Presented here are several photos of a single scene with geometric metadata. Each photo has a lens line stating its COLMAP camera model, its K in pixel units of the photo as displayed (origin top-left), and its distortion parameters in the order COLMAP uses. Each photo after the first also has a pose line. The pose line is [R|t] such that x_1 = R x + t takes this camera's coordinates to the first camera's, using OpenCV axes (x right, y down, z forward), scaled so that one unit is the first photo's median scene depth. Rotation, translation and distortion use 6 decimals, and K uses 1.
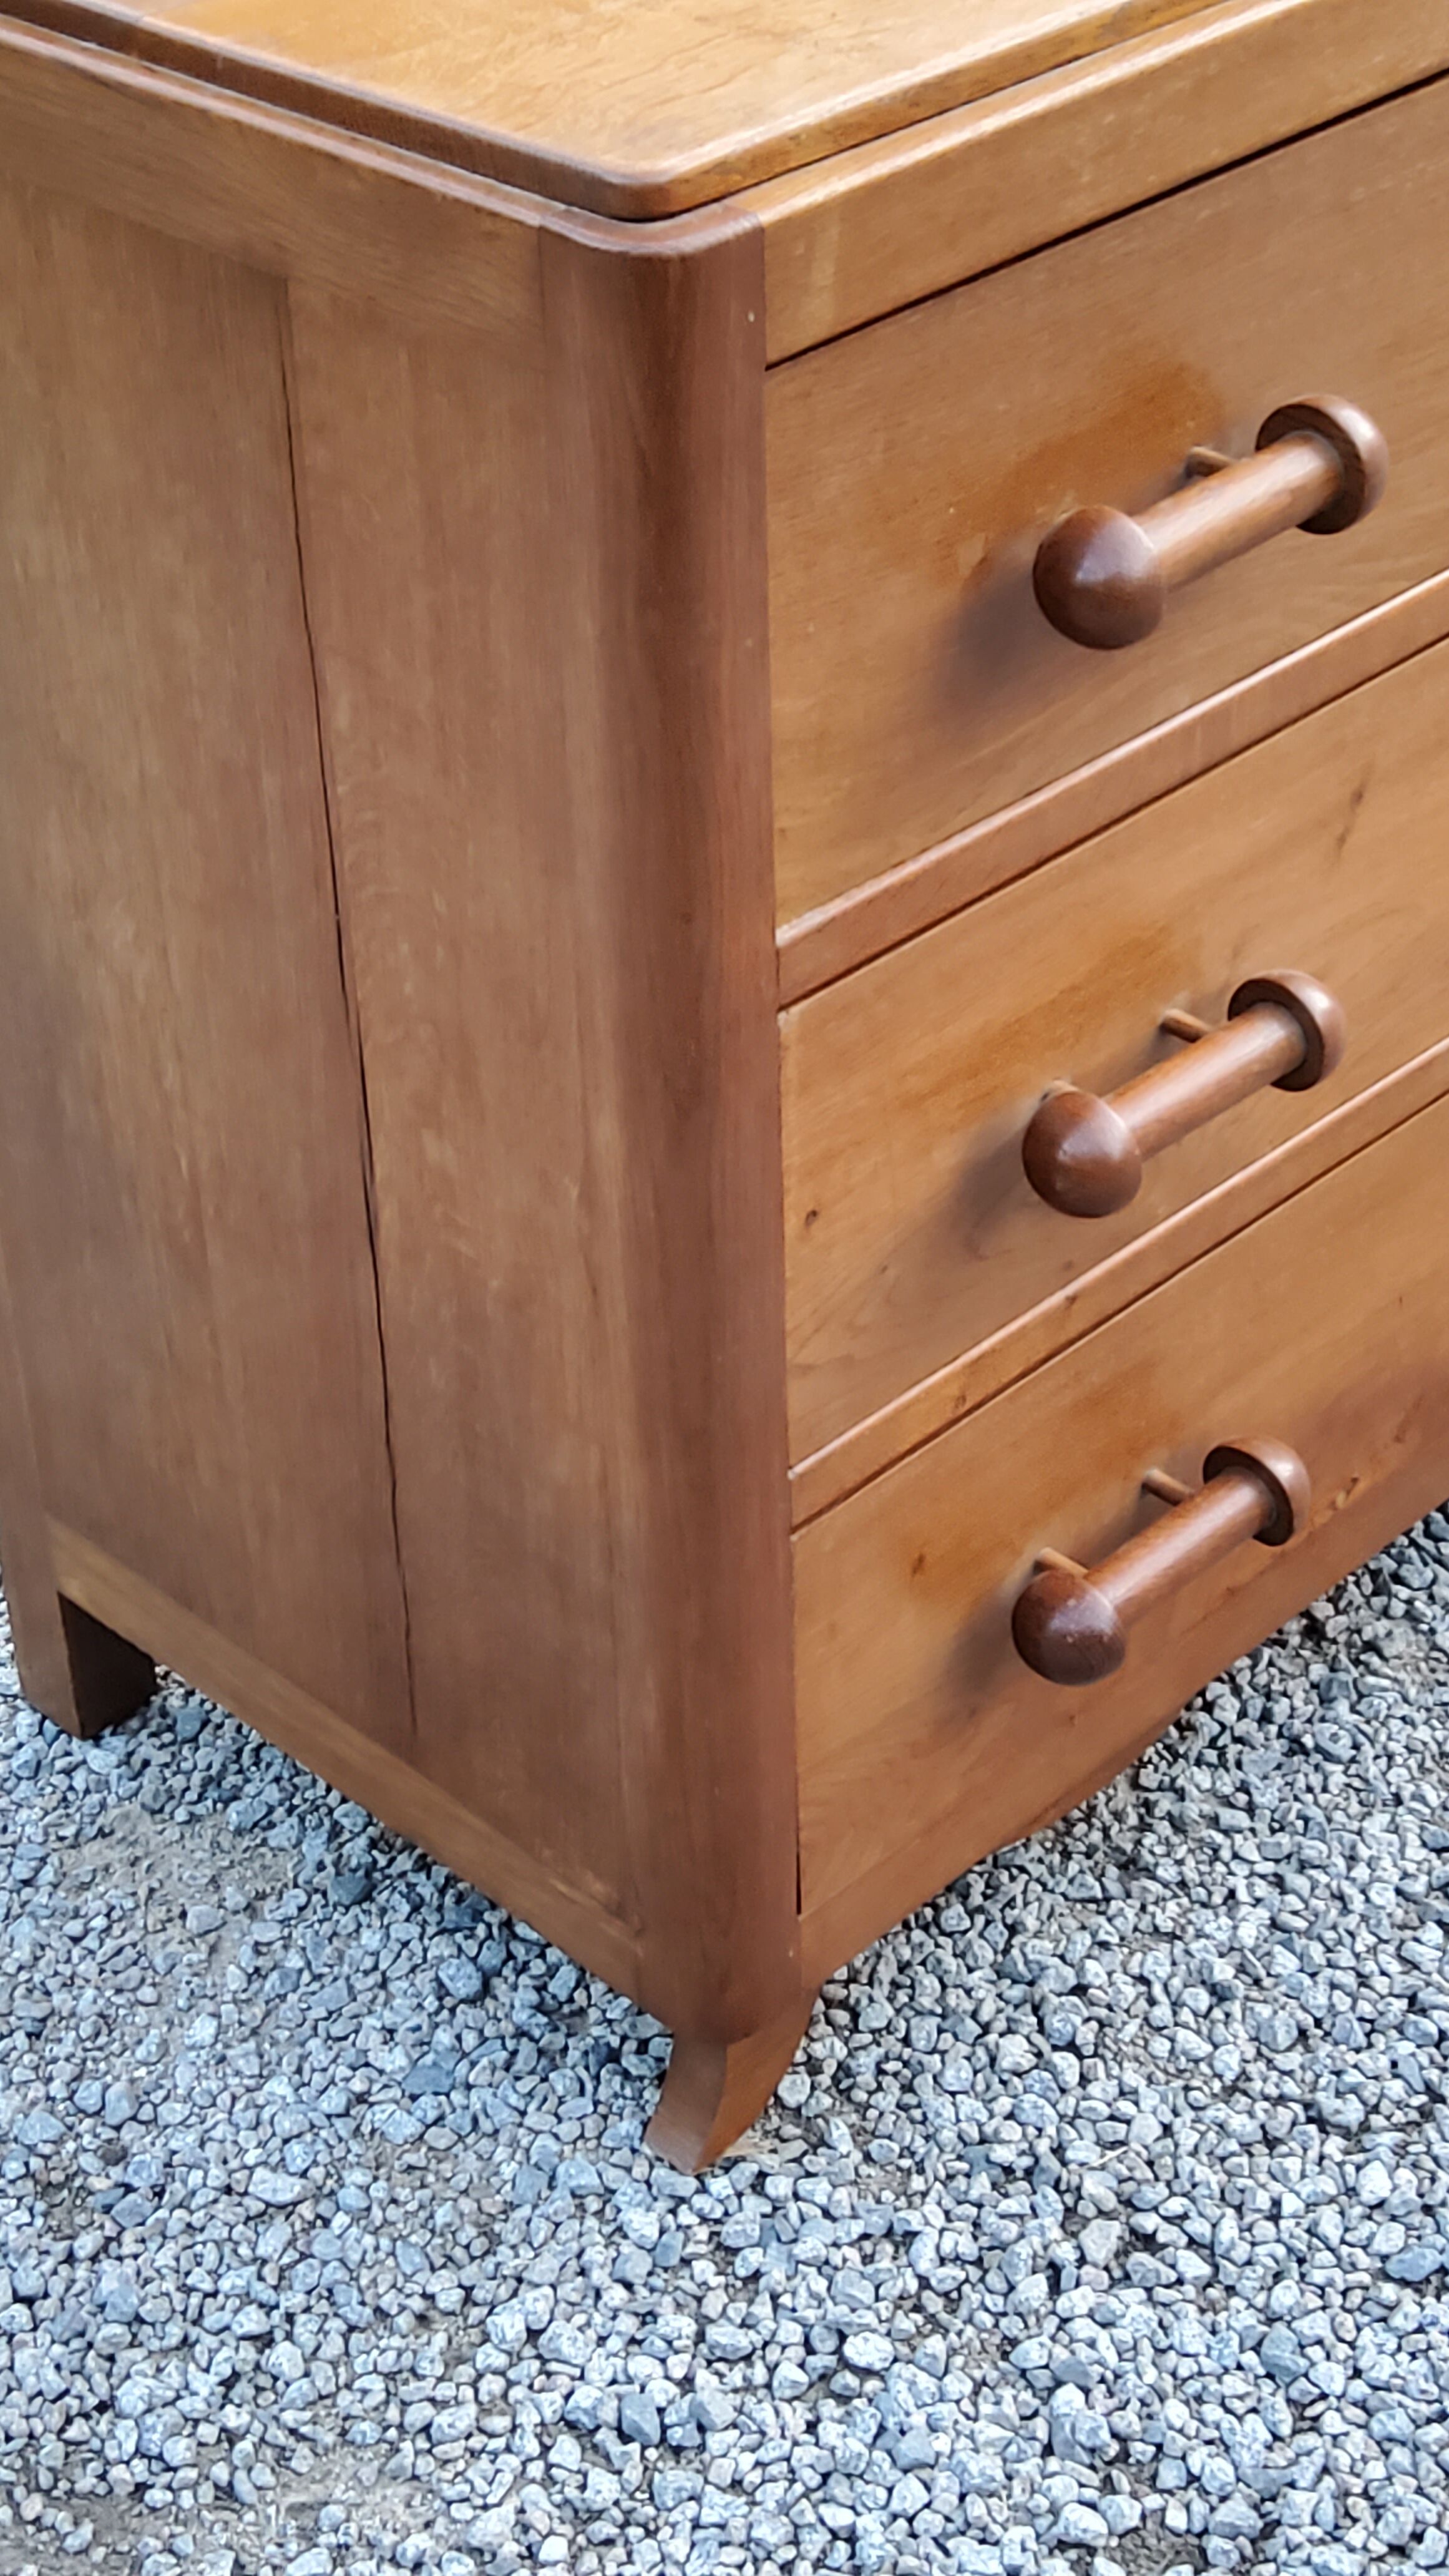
lens RADIAL K [[3845.4, 0, 777.2], [0, 3845.4, 1274.0], [0, 0, 1]] dist [0.188595, -0.551310]
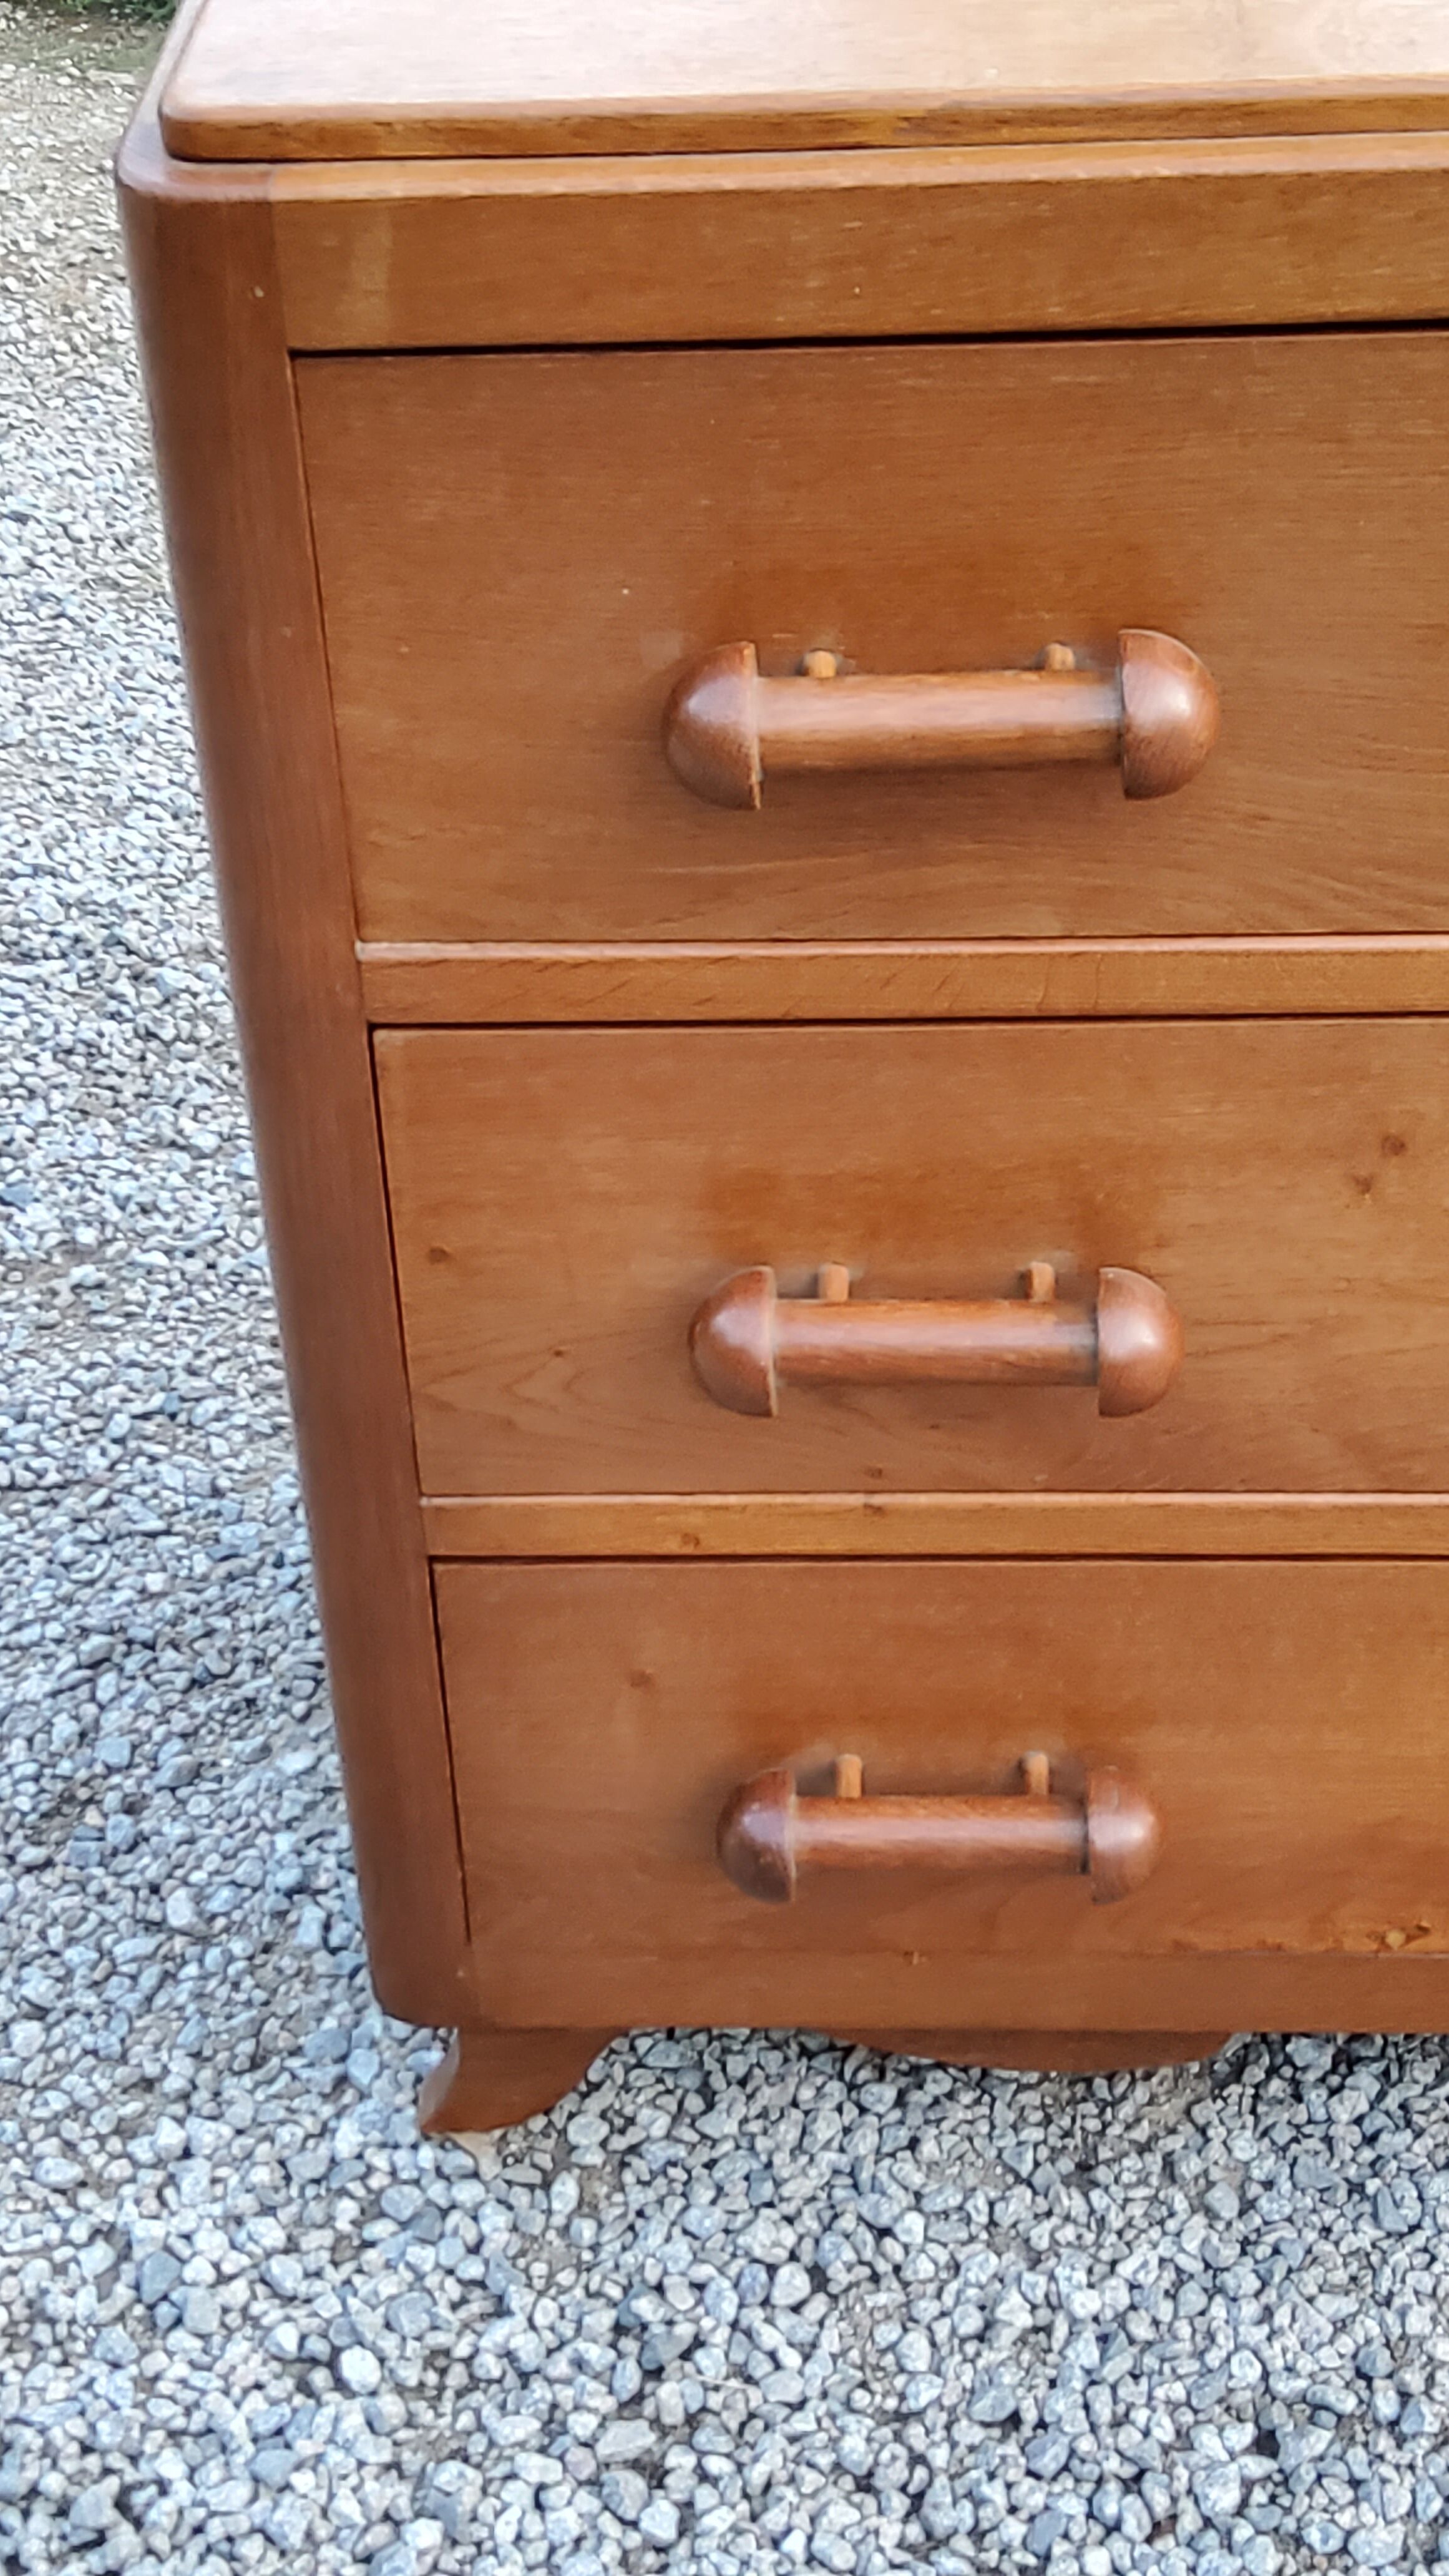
lens RADIAL K [[3845.4, 0, 777.2], [0, 3845.4, 1274.0], [0, 0, 1]] dist [0.188595, -0.551310]
pose [[0.666365, 0.446561, -0.597111, 0.532847], [-0.410579, 0.888231, 0.206083, -0.202172], [0.622401, 0.107834, 0.775235, 0.272036]]
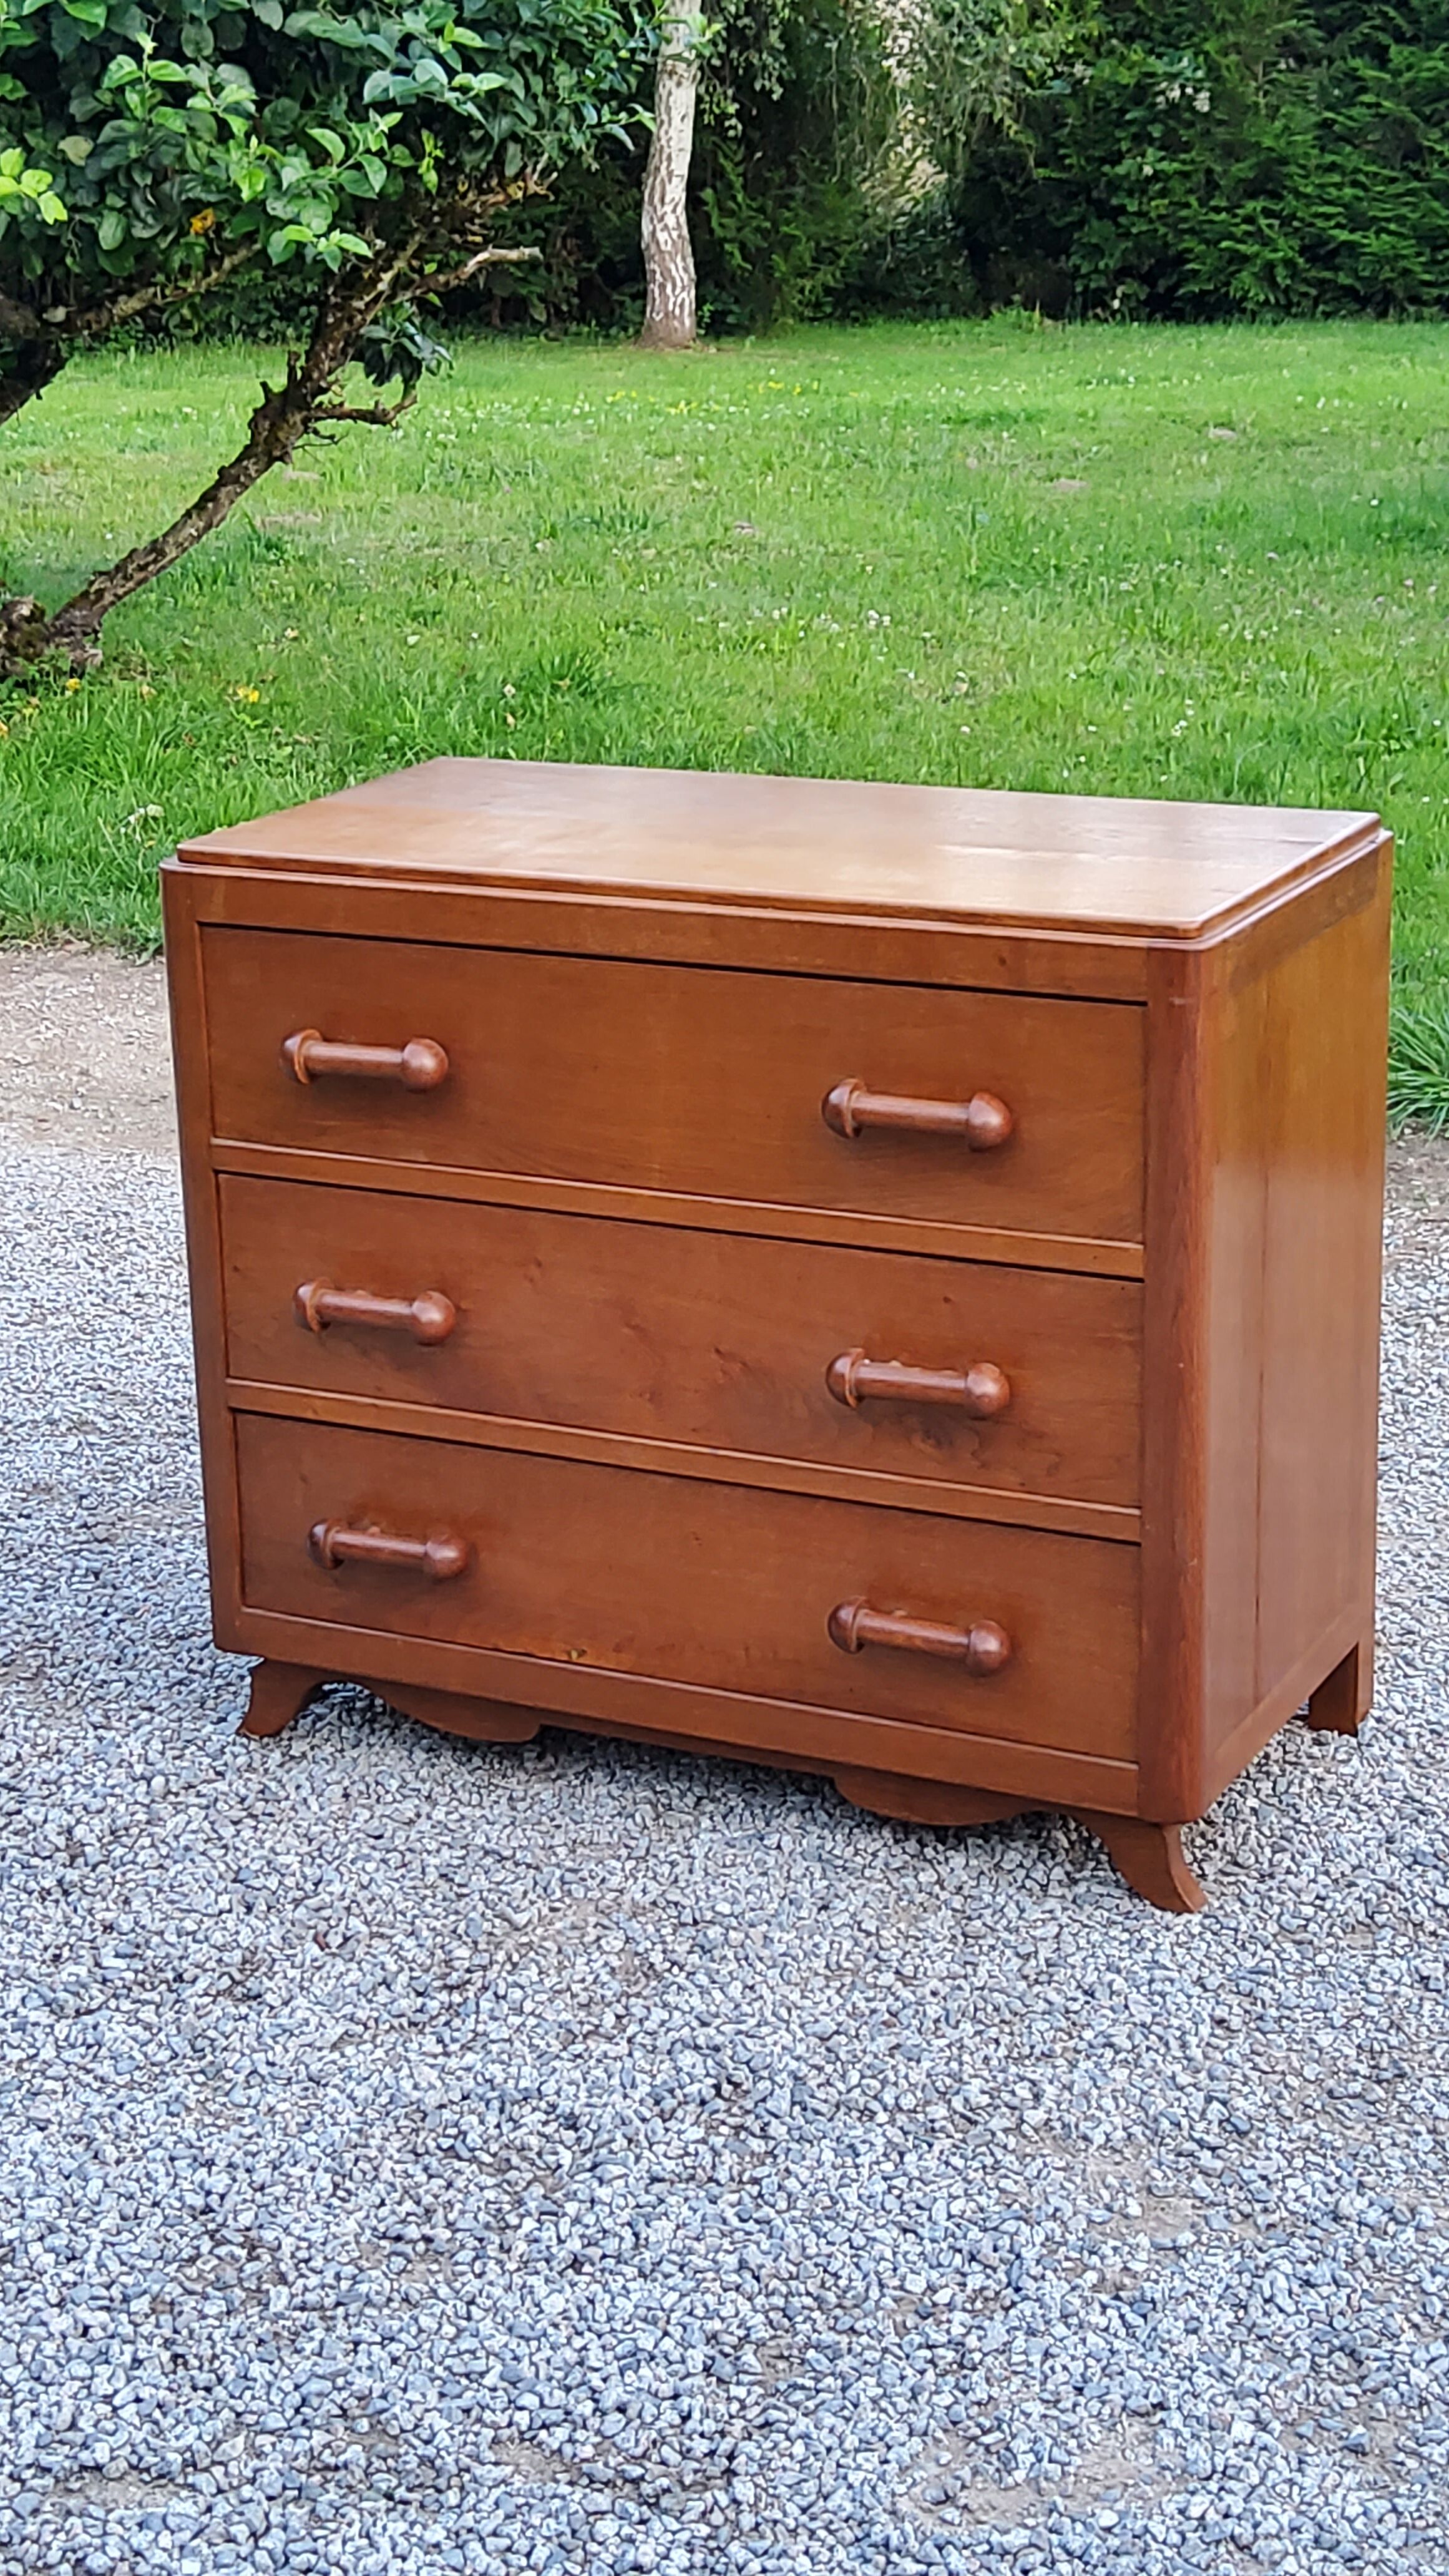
lens RADIAL K [[3845.4, 0, 777.2], [0, 3845.4, 1274.0], [0, 0, 1]] dist [0.188595, -0.551310]
pose [[0.318870, 0.296374, -0.900269, 2.059800], [-0.536641, 0.839391, 0.086258, -0.360700], [0.781242, 0.455616, 0.426702, 0.161379]]
